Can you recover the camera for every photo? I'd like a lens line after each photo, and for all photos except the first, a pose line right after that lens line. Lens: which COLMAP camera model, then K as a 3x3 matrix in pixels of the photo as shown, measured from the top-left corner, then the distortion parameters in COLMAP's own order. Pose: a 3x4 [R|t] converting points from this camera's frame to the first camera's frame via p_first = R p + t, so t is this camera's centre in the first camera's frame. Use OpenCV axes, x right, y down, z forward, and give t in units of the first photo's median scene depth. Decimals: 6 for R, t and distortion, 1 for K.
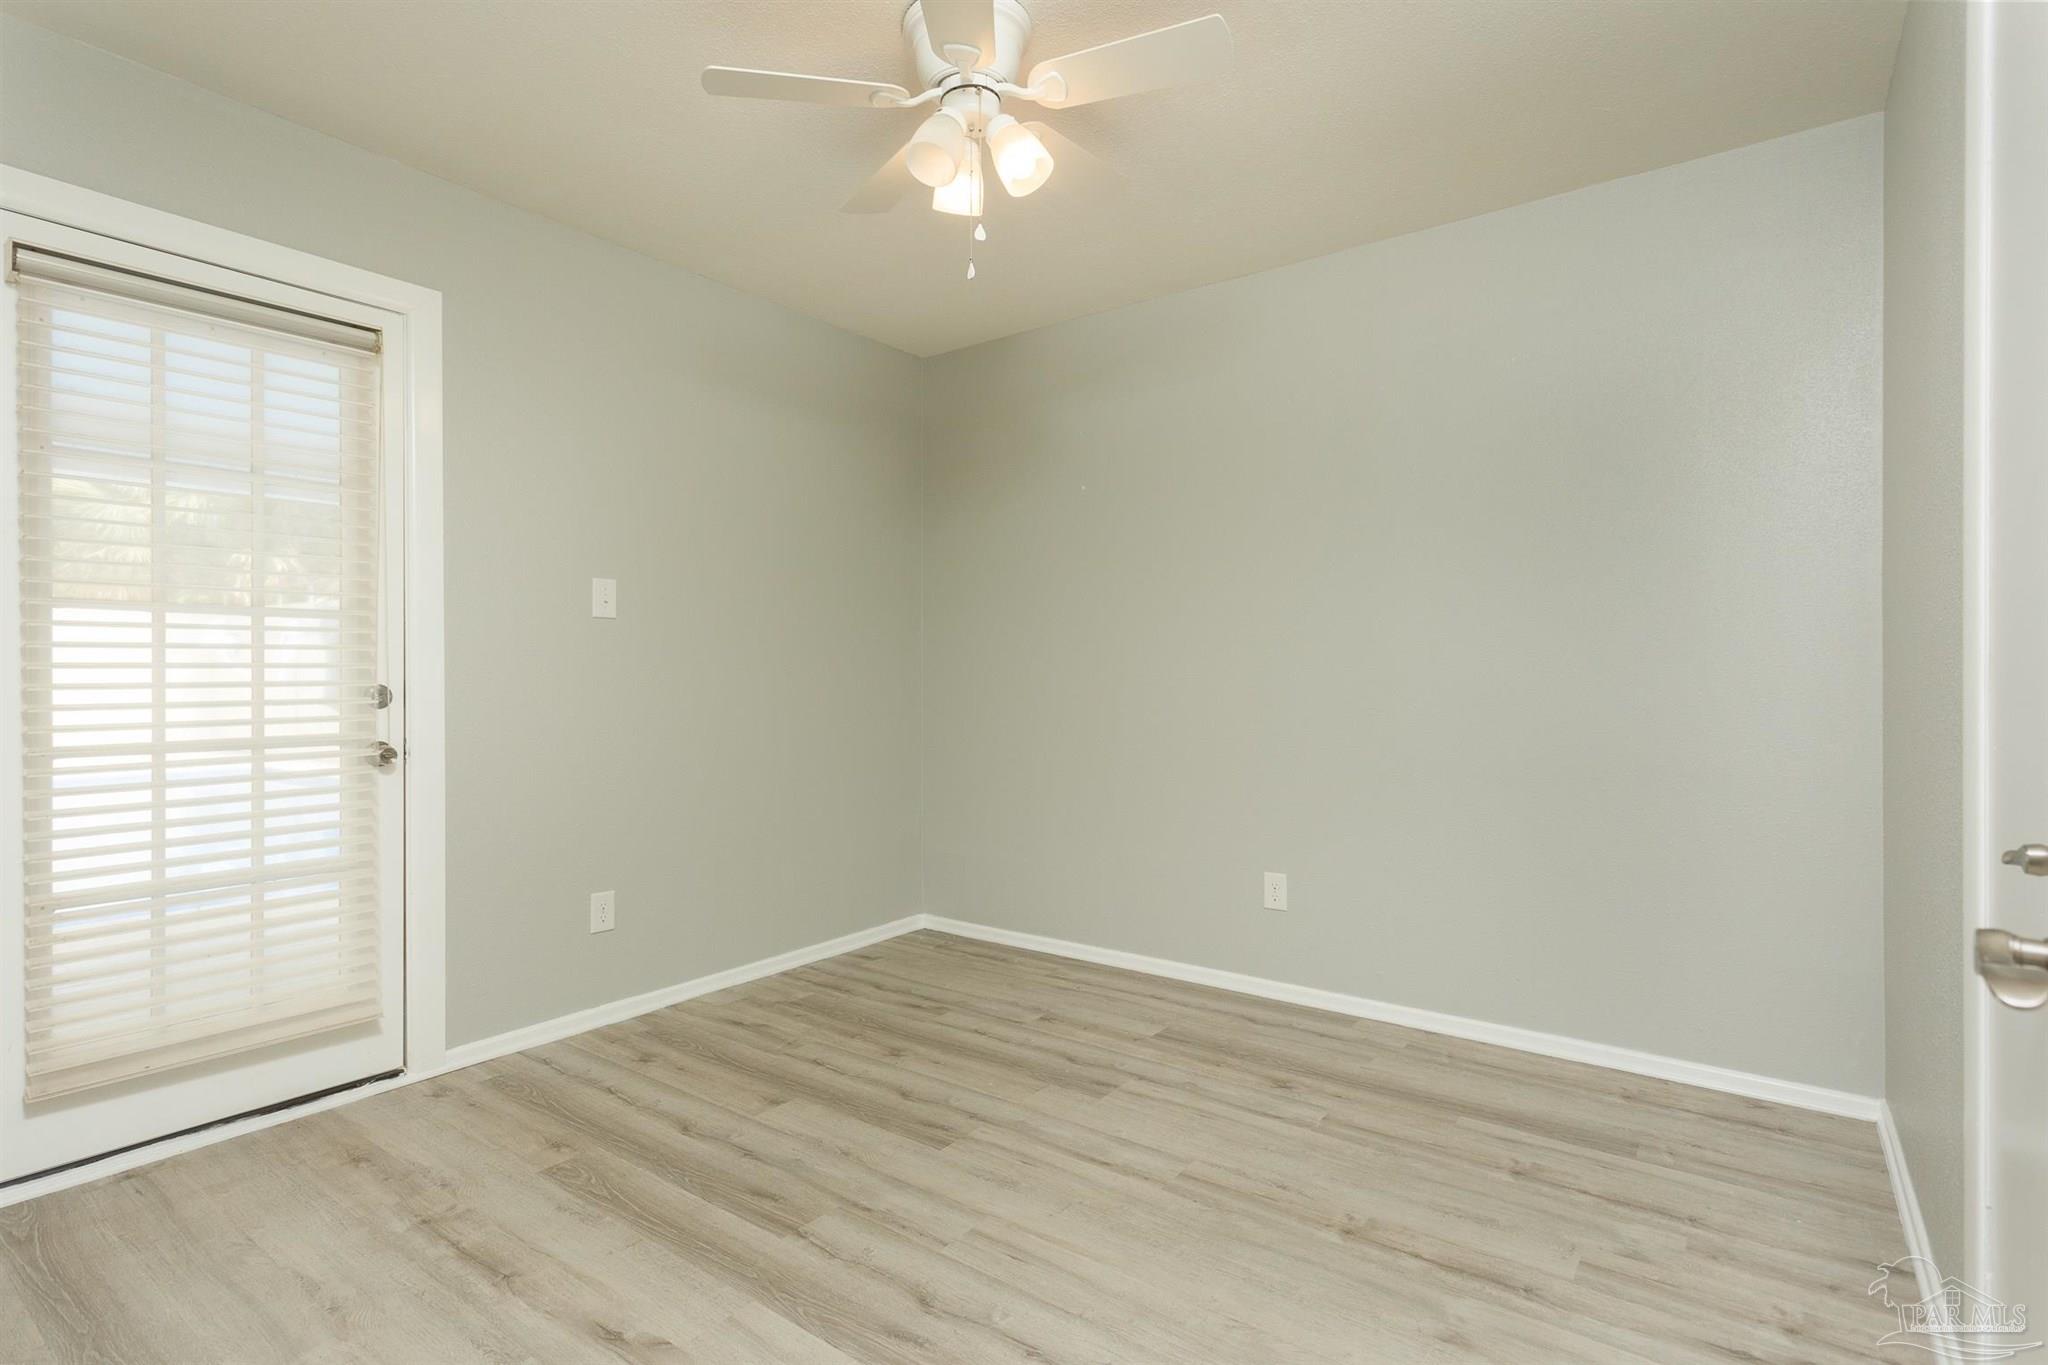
lens RADIAL K [[980.4, 0, 1025.3], [0, 980.4, 681.0], [0, 0, 1]] dist [0.002724, 0.001167]
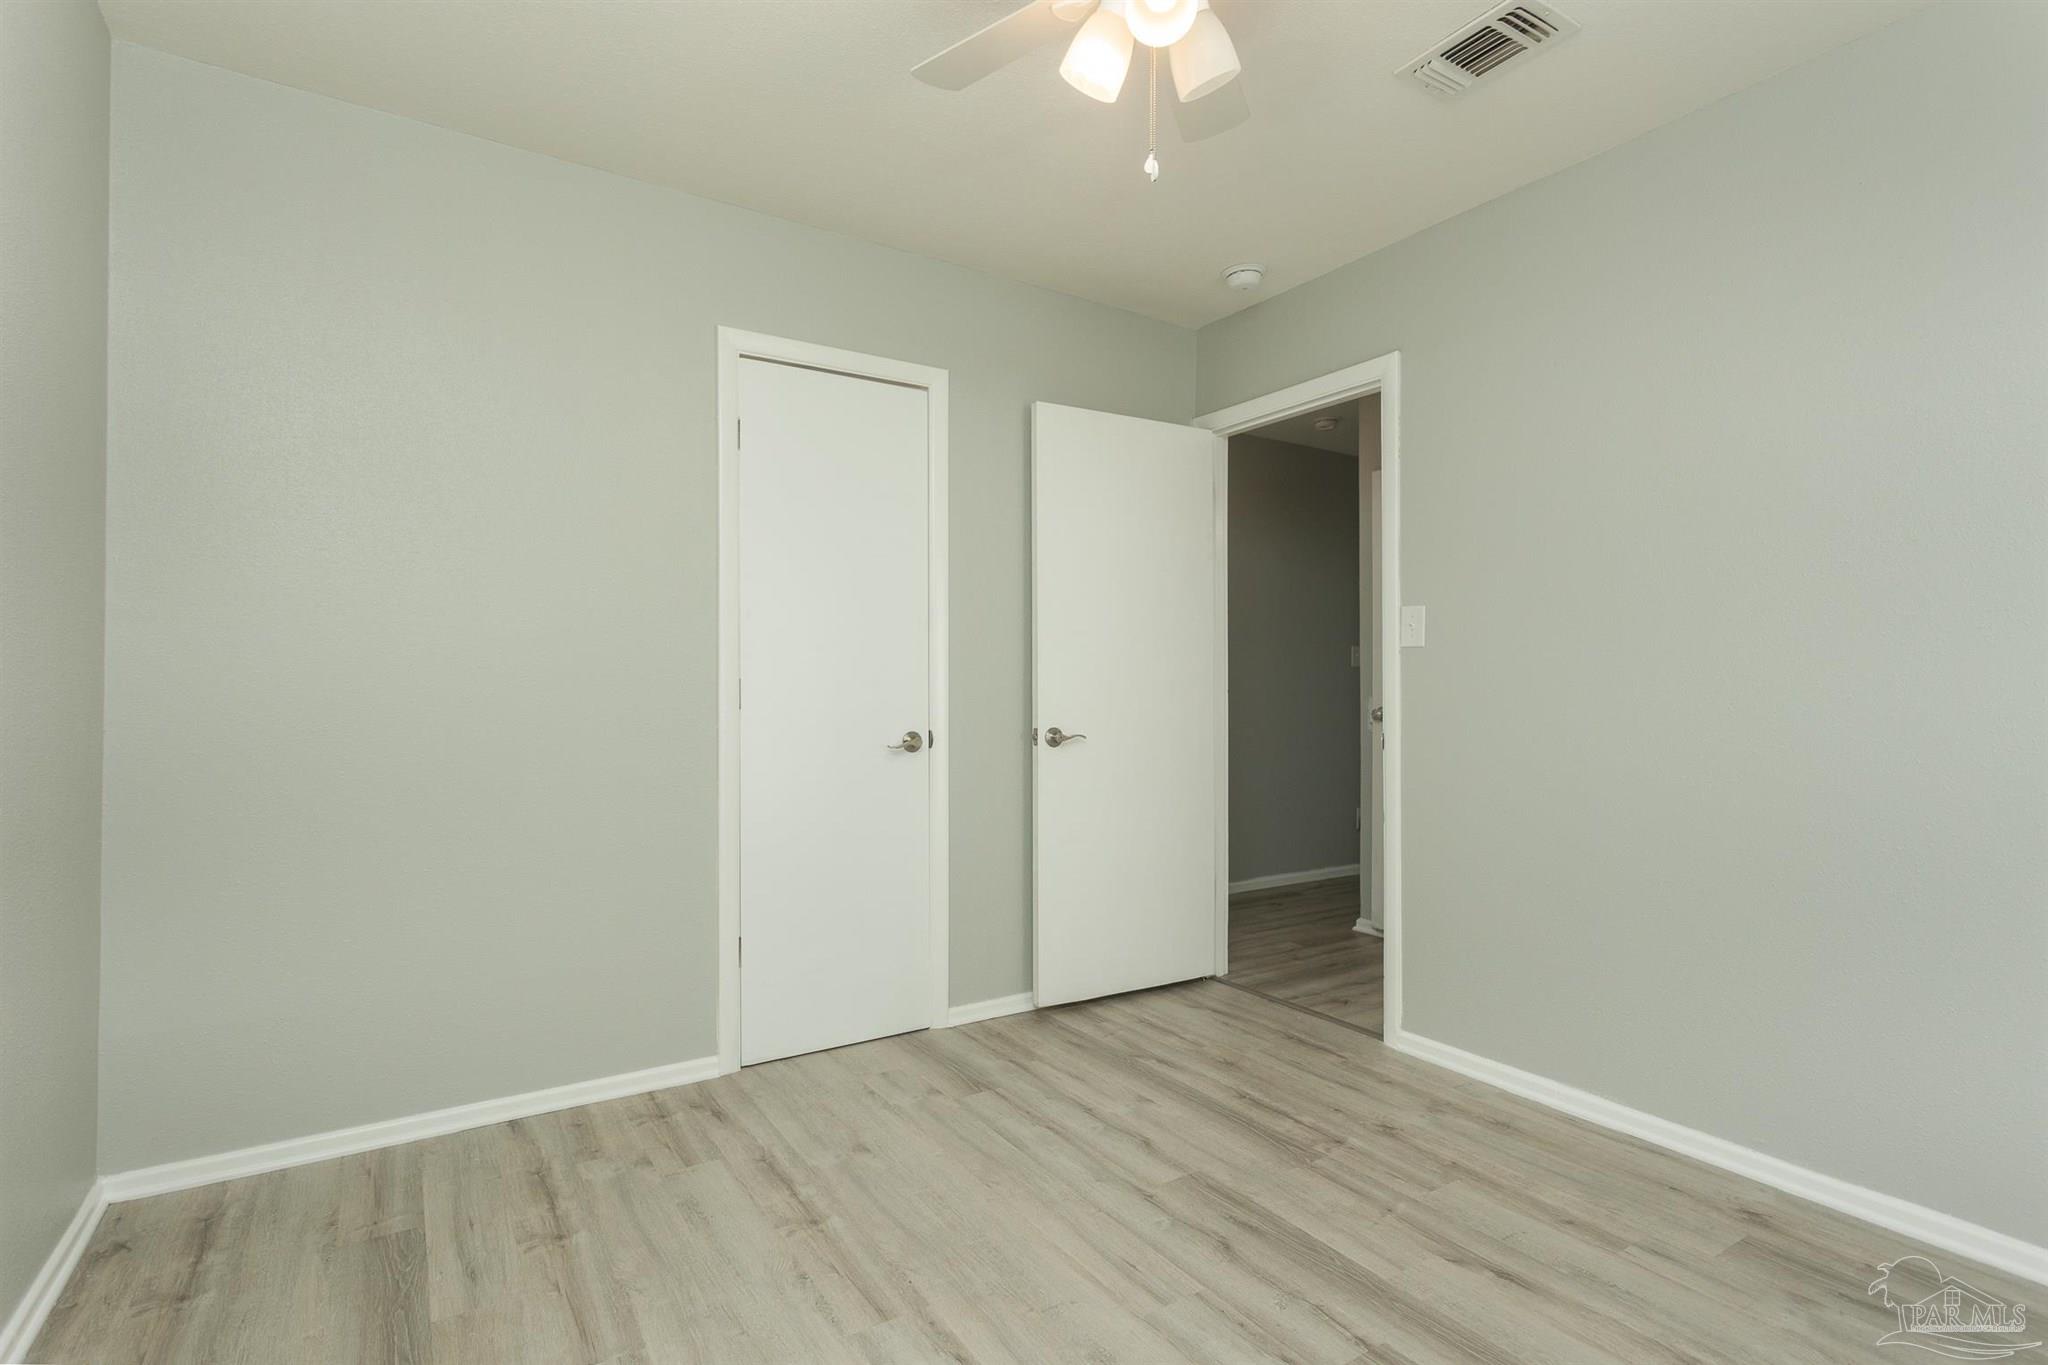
lens RADIAL K [[980.4, 0, 1023.6], [0, 980.4, 686.2], [0, 0, 1]] dist [0.002724, 0.001167]
pose [[-0.935783, 0.000740, 0.352576, -0.254858], [-0.000247, 0.999996, -0.002756, -0.011067], [-0.352577, -0.002666, -0.935779, 1.919033]]
